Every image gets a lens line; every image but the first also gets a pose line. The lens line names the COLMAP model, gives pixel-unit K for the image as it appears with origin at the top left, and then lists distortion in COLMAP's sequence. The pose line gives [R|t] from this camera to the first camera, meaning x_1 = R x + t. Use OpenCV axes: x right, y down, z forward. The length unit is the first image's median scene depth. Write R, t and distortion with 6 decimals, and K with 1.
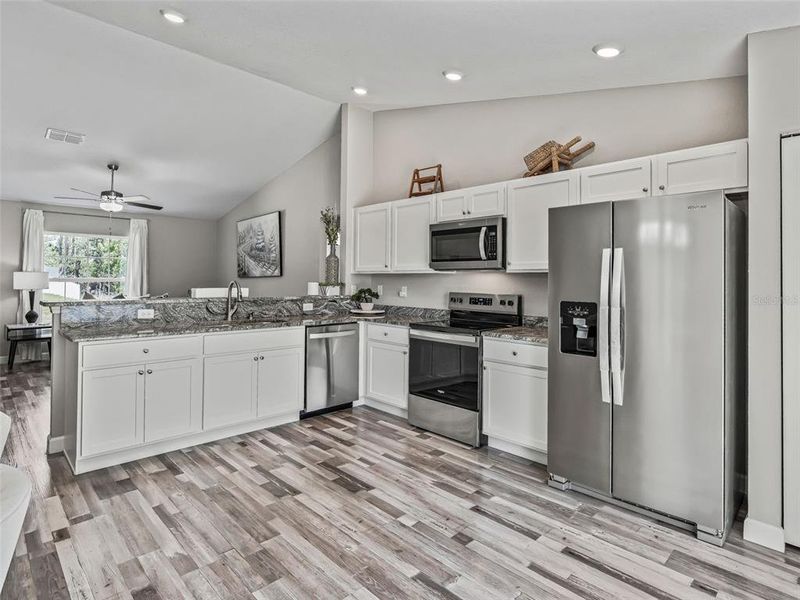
lens RADIAL K [[439.8, 0, 398.8], [0, 439.8, 270.8], [0, 0, 1]] dist [-0.005815, 0.000068]
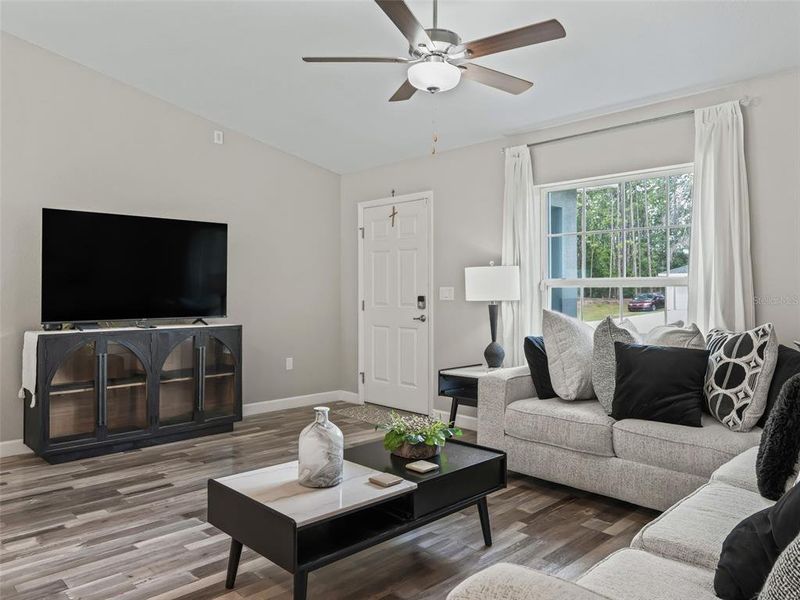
lens RADIAL K [[582.1, 0, 383.8], [0, 582.1, 275.1], [0, 0, 1]] dist [-0.000280, 0.000511]
pose [[-0.017230, -0.030950, -0.999372, -0.257928], [0.020699, 0.999296, -0.031304, 0.048254], [0.999637, -0.021225, -0.016577, 1.421944]]
